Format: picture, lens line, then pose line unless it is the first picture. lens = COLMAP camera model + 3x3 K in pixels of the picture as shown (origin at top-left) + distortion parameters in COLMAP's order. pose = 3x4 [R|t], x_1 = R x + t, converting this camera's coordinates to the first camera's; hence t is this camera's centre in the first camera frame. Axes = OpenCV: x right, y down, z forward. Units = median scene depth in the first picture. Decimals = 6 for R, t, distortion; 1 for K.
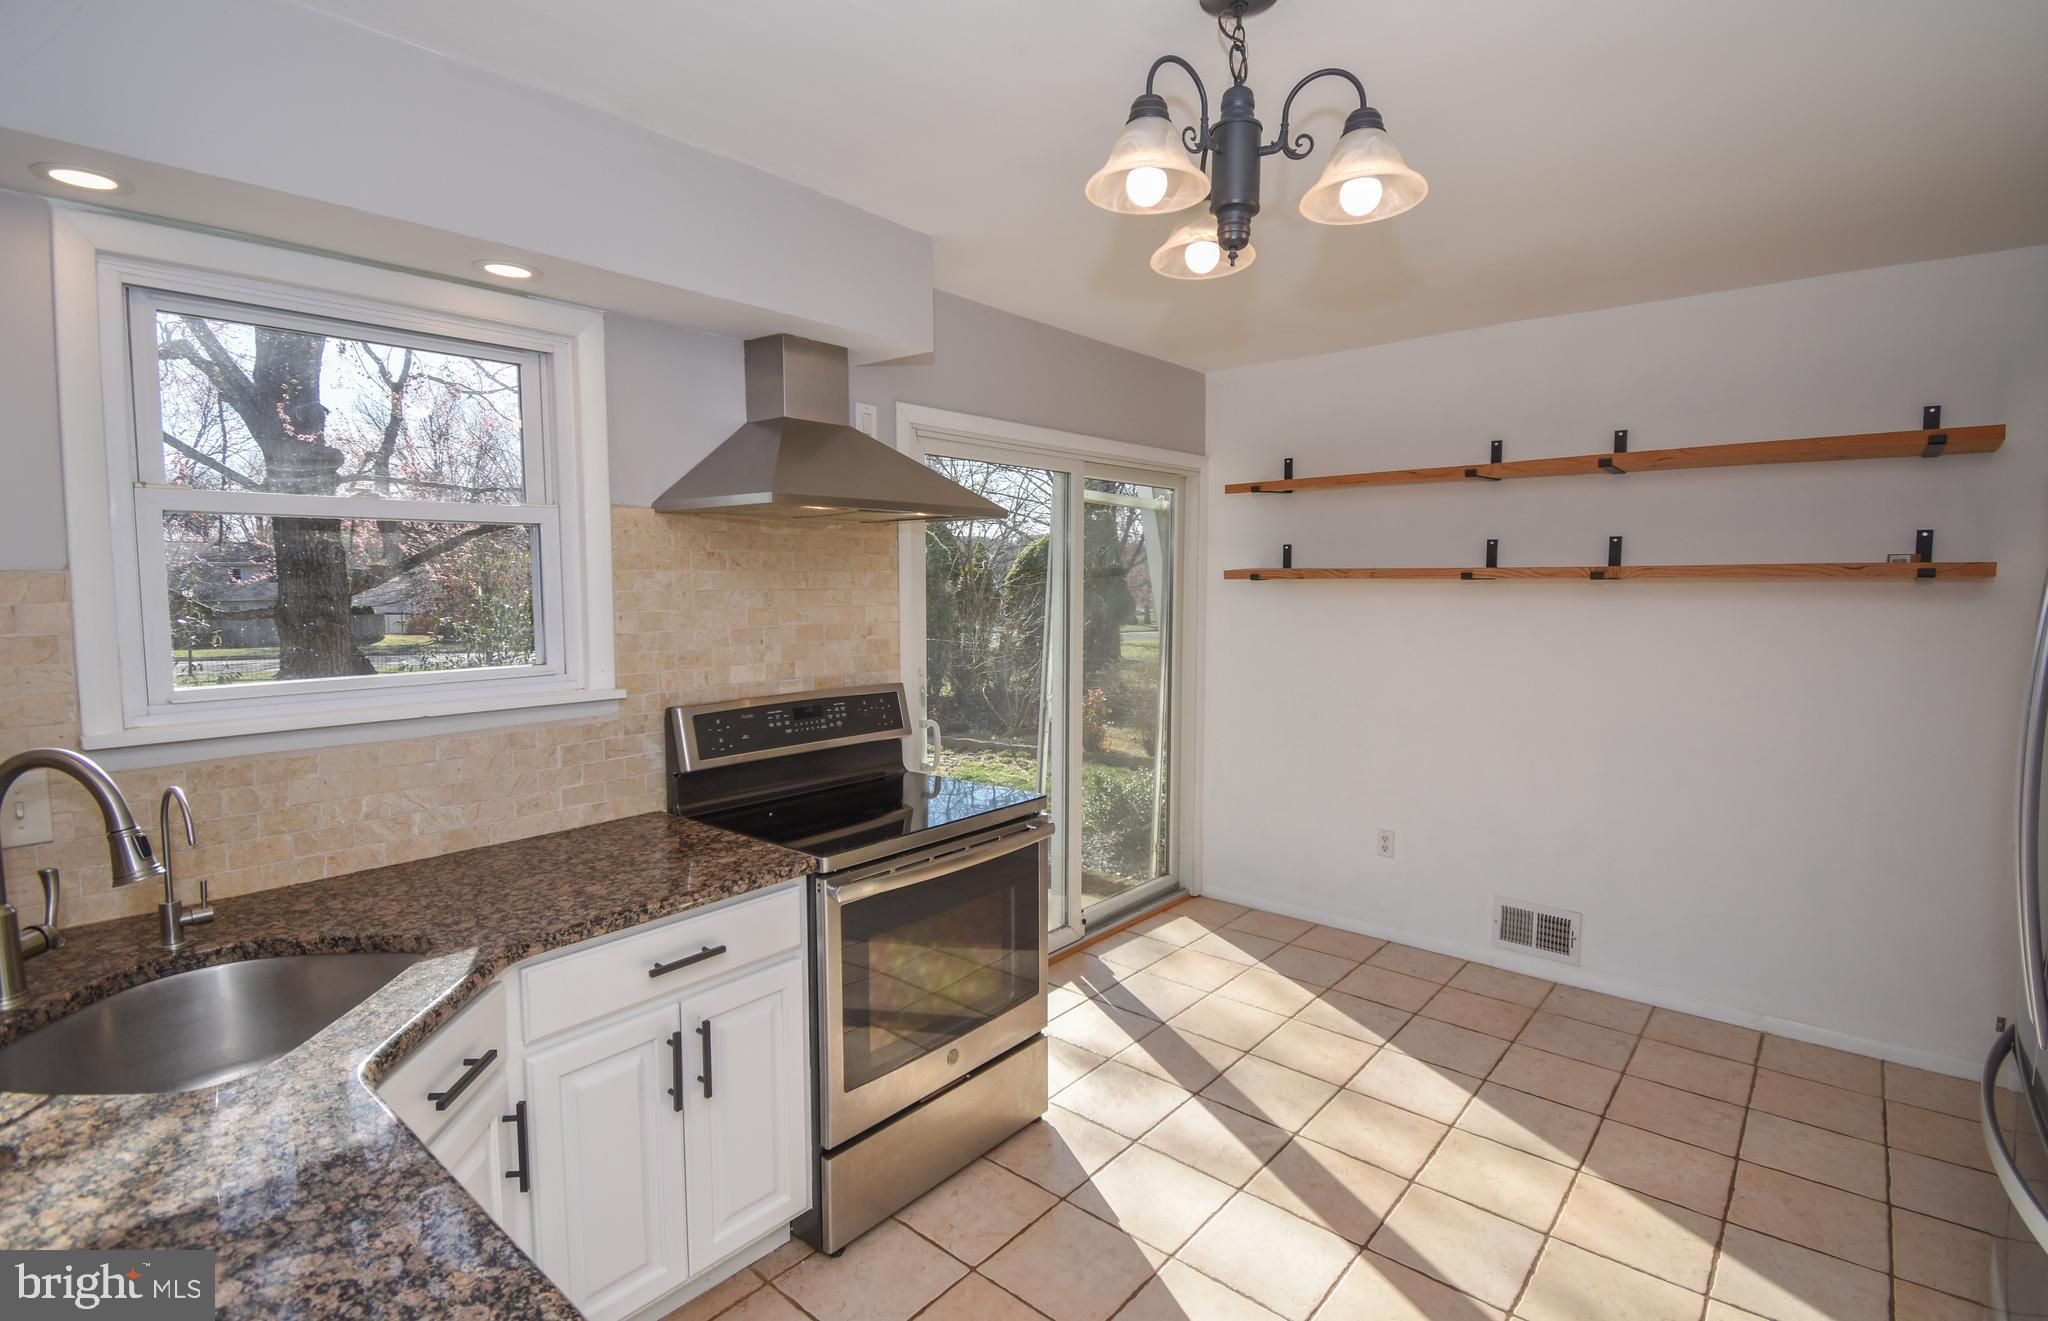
lens RADIAL K [[976.5, 0, 1024.0], [0, 976.5, 660.5], [0, 0, 1]] dist [-0.000129, -0.000123]
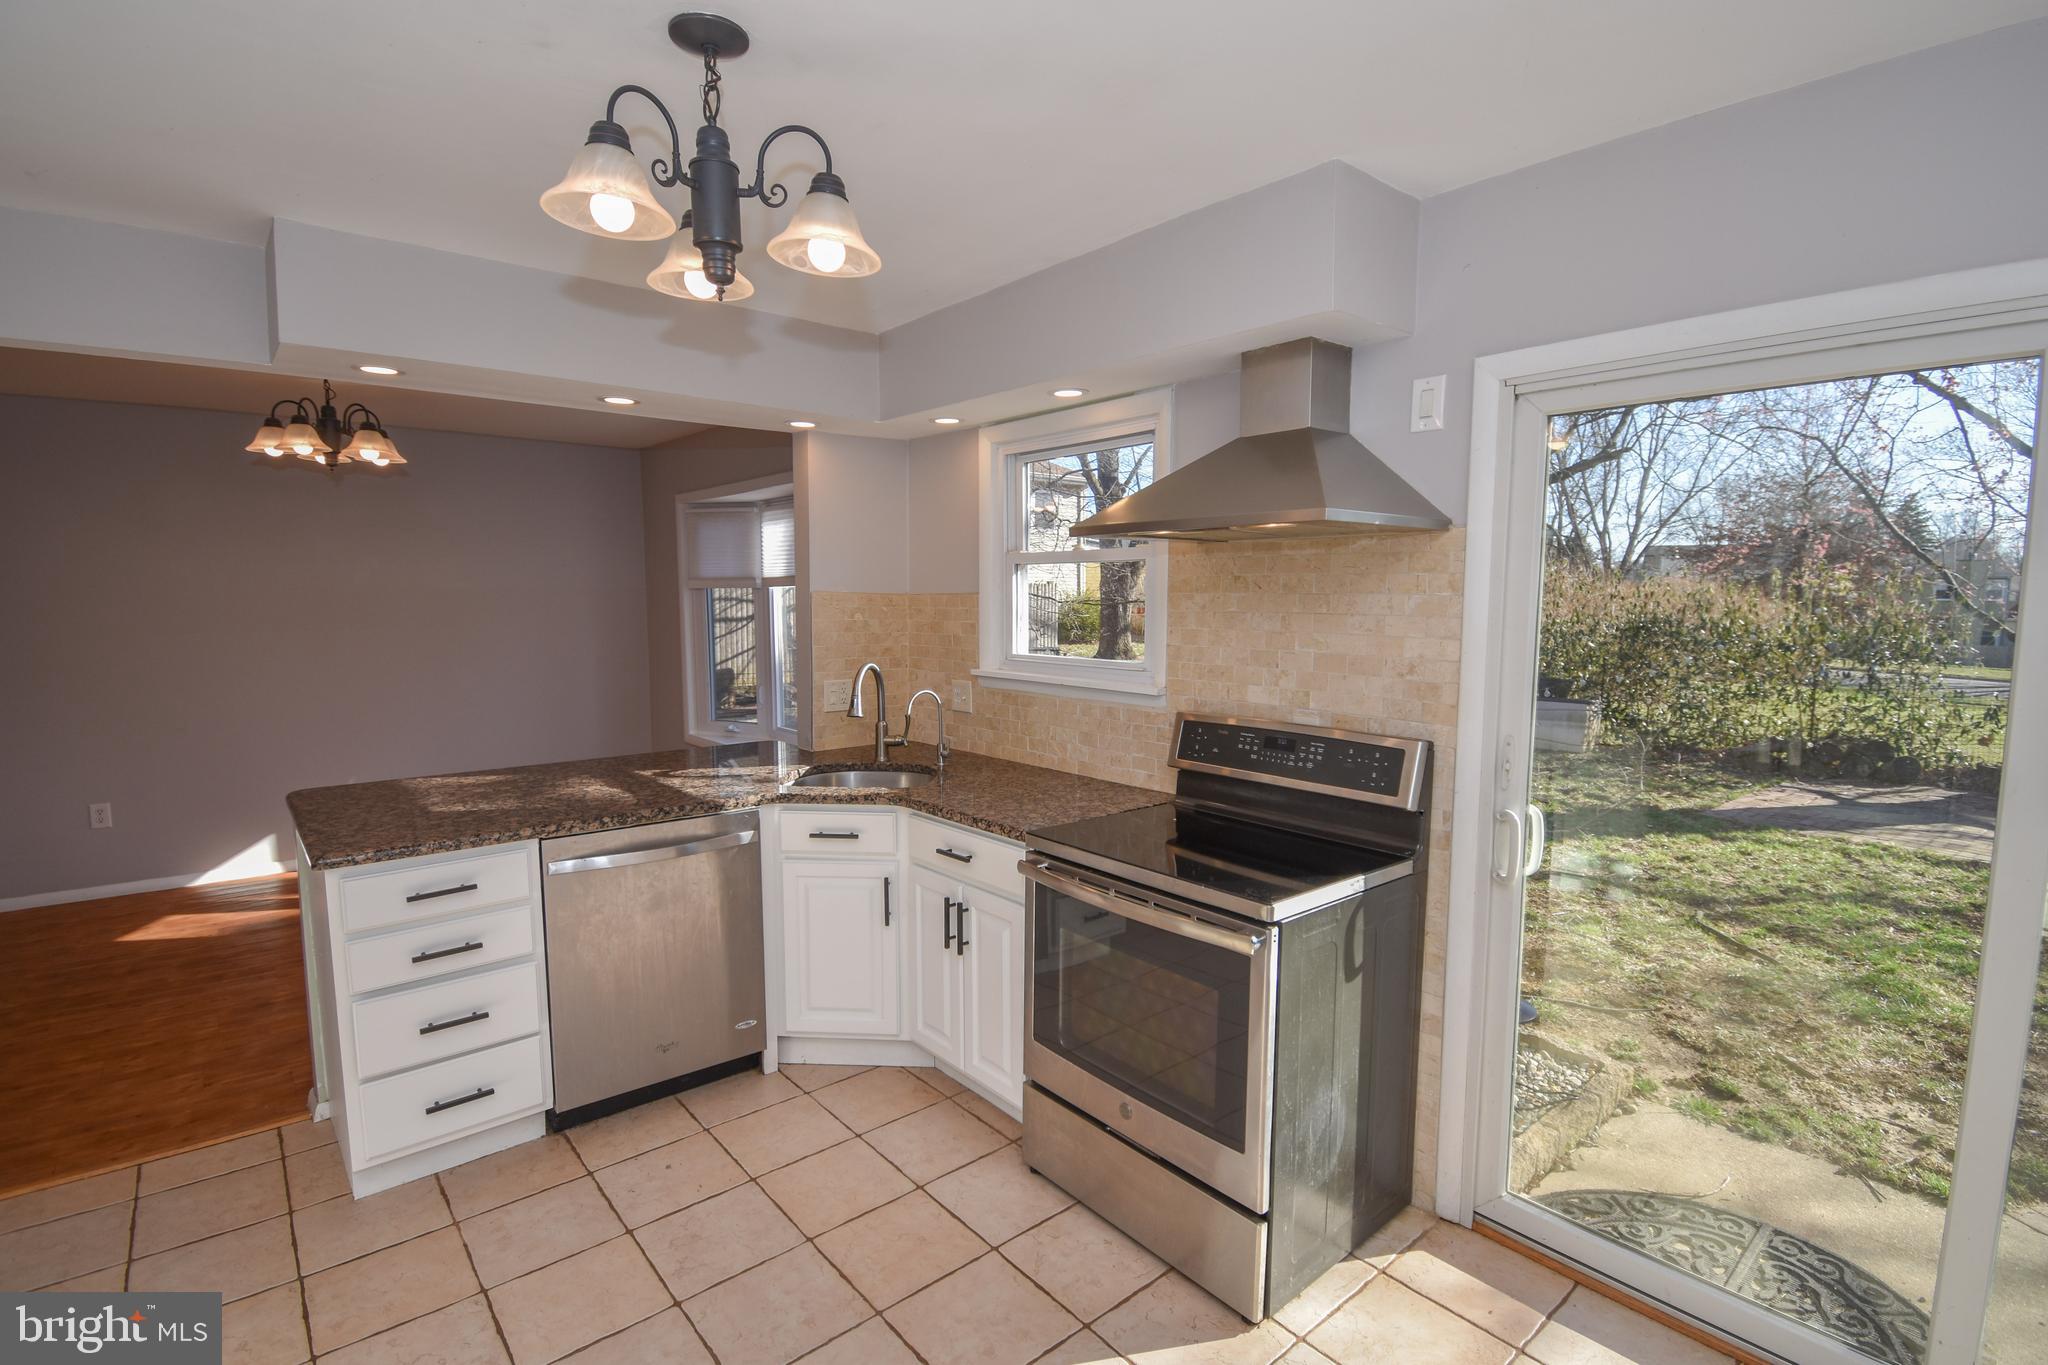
lens RADIAL K [[957.7, 0, 1026.5], [0, 957.7, 690.6], [0, 0, 1]] dist [0.026104, -0.027579]
pose [[-0.156111, 0.102827, -0.982373, 0.755563], [-0.085669, 0.989409, 0.117178, -0.089333], [0.984017, 0.102451, -0.145648, 0.929663]]
